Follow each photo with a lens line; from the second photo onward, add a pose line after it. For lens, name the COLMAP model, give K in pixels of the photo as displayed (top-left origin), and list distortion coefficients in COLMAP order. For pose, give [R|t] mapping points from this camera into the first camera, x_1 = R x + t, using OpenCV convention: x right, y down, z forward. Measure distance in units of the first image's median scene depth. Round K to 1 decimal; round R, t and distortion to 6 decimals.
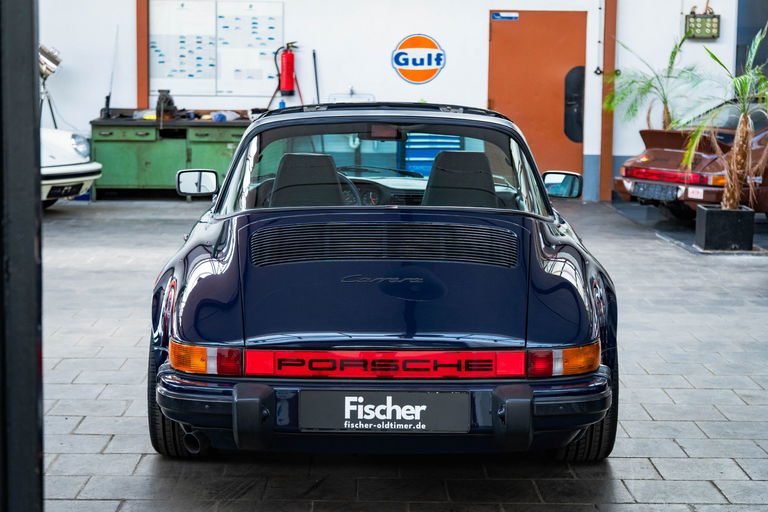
lens RADIAL K [[1482.8, 0, 381.7], [0, 1482.8, 257.0], [0, 0, 1]] dist [0.180454, 0.000000]
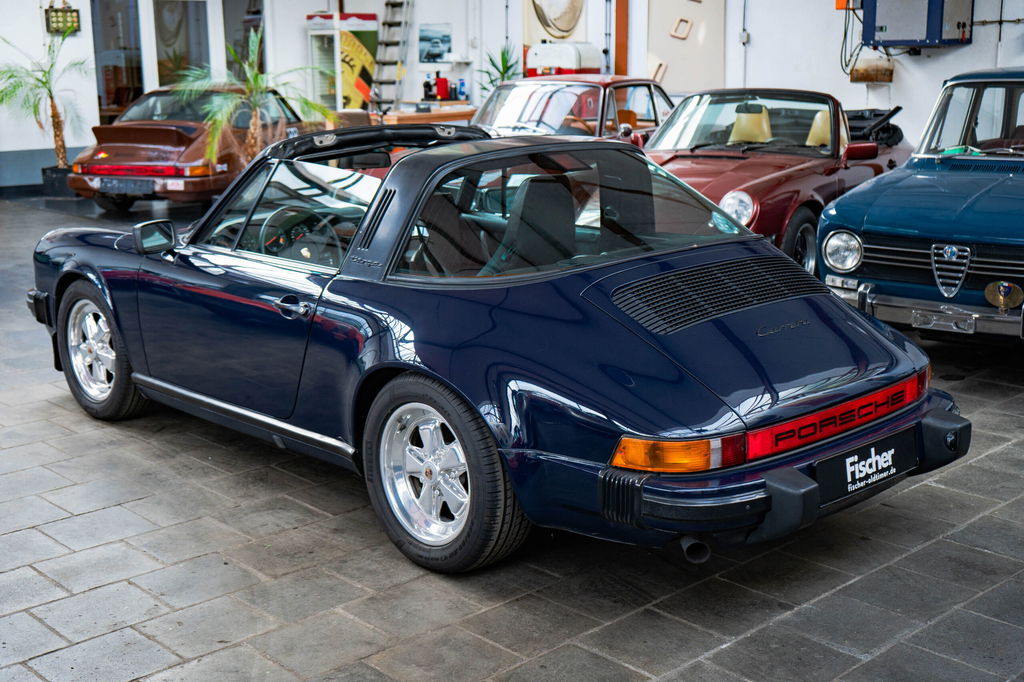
lens RADIAL K [[1293.0, 0, 510.2], [0, 1293.0, 338.4], [0, 0, 1]] dist [-0.027740, 0.000000]
pose [[0.740361, -0.167684, 0.650959, -0.683925], [0.103985, 0.985300, 0.135542, -0.109129], [-0.664118, -0.032660, 0.746914, 0.542240]]
